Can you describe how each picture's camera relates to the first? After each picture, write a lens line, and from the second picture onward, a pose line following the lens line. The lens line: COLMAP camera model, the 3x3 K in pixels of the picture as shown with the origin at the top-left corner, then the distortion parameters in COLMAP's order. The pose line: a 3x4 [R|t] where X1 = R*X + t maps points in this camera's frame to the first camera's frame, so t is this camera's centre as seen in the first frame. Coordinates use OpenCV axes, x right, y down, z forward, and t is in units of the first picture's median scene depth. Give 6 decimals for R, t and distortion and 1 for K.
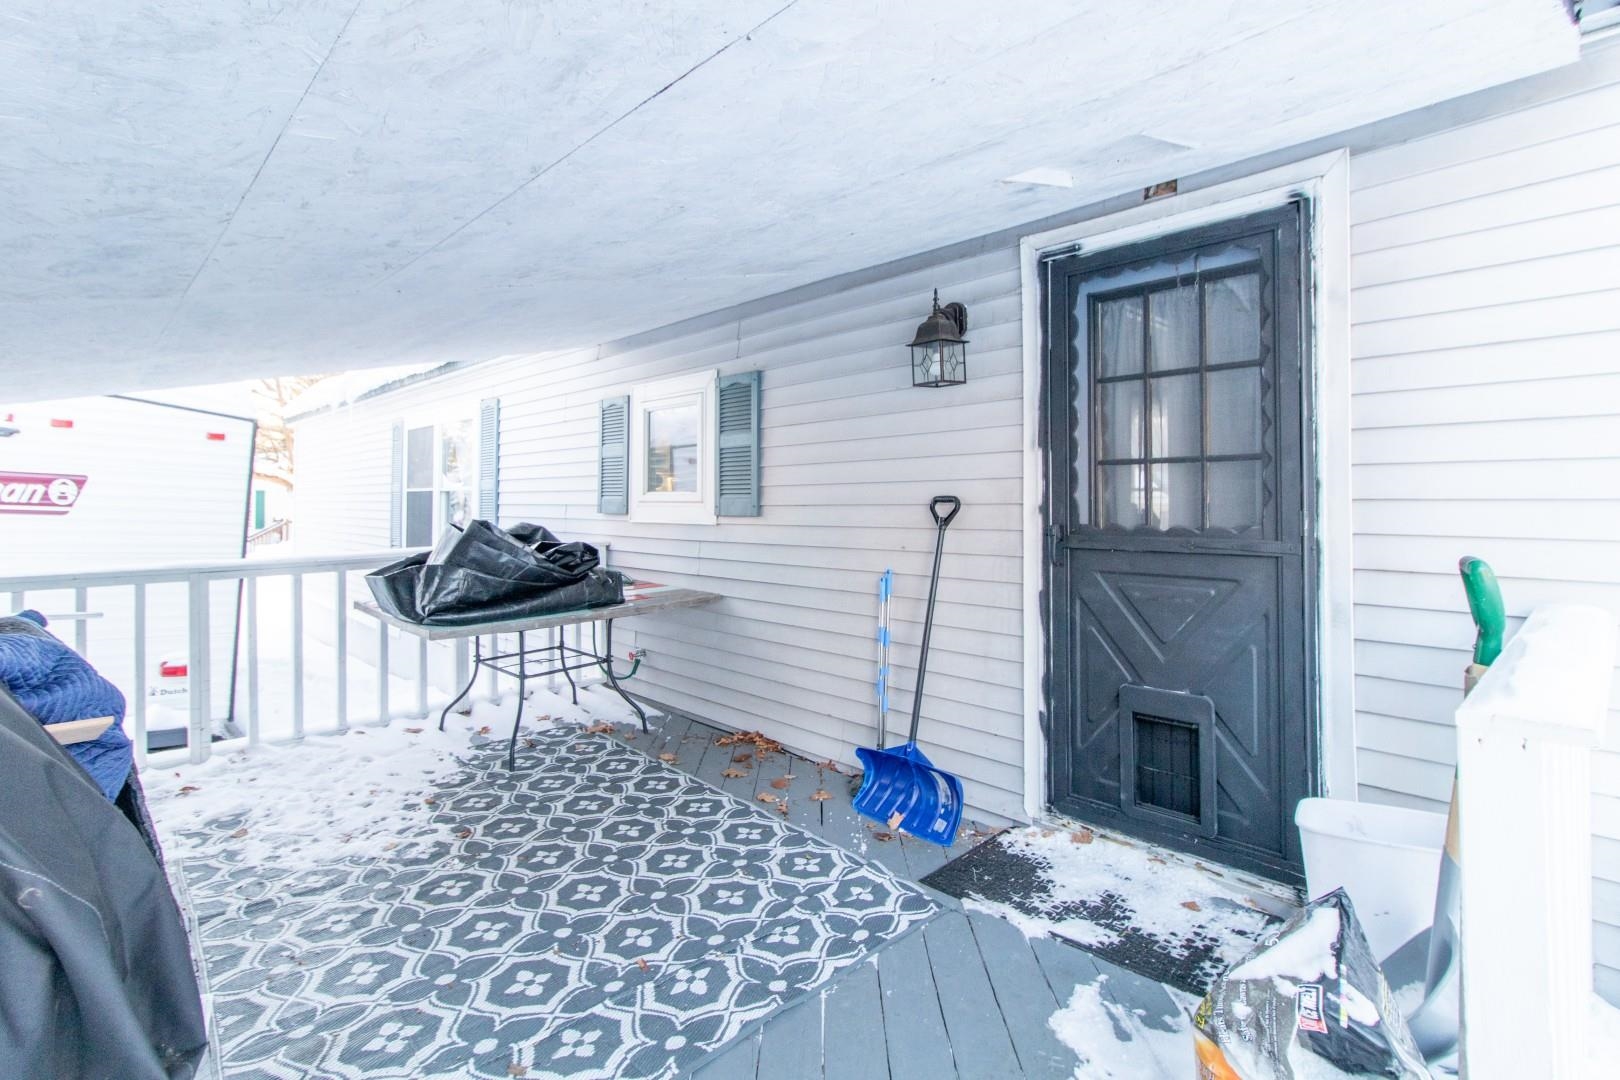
lens RADIAL K [[764.2, 0, 761.3], [0, 764.2, 495.9], [0, 0, 1]] dist [-0.001809, -0.001972]
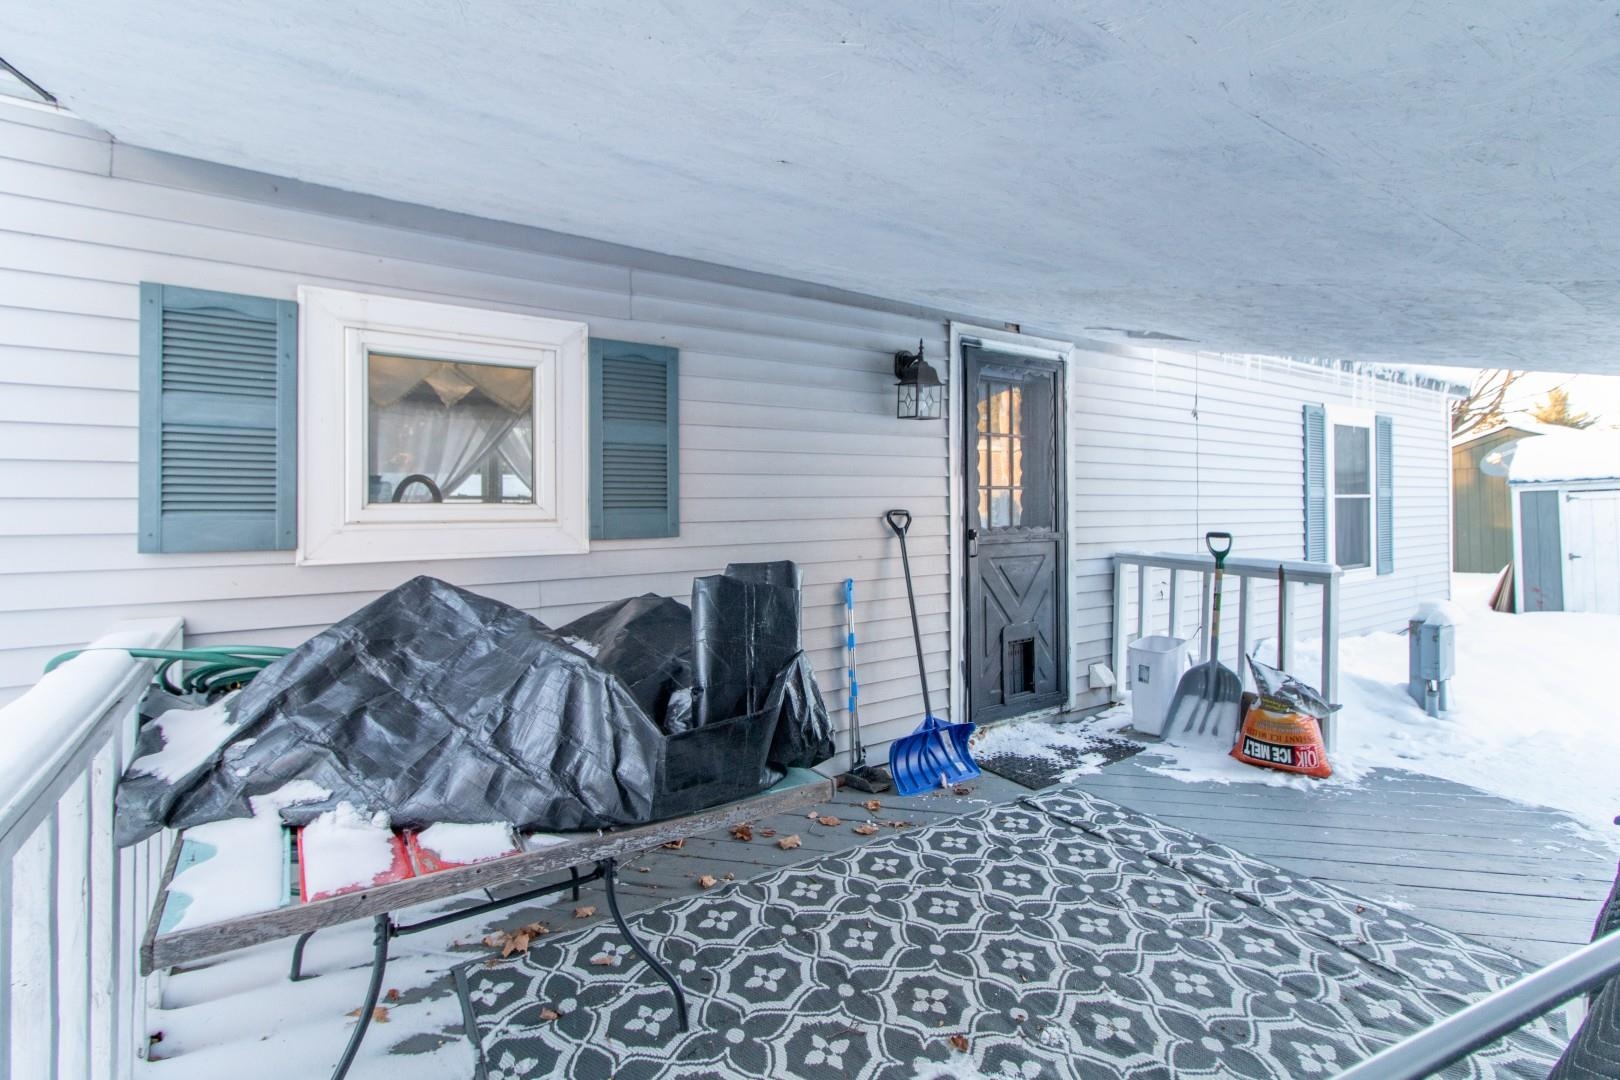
lens RADIAL K [[764.2, 0, 809.3], [0, 764.2, 525.9], [0, 0, 1]] dist [-0.001809, -0.001972]
pose [[0.137337, -0.013598, 0.990431, -1.055471], [0.008019, 0.999888, 0.012616, 0.009951], [-0.990492, 0.006210, 0.137431, 1.068147]]
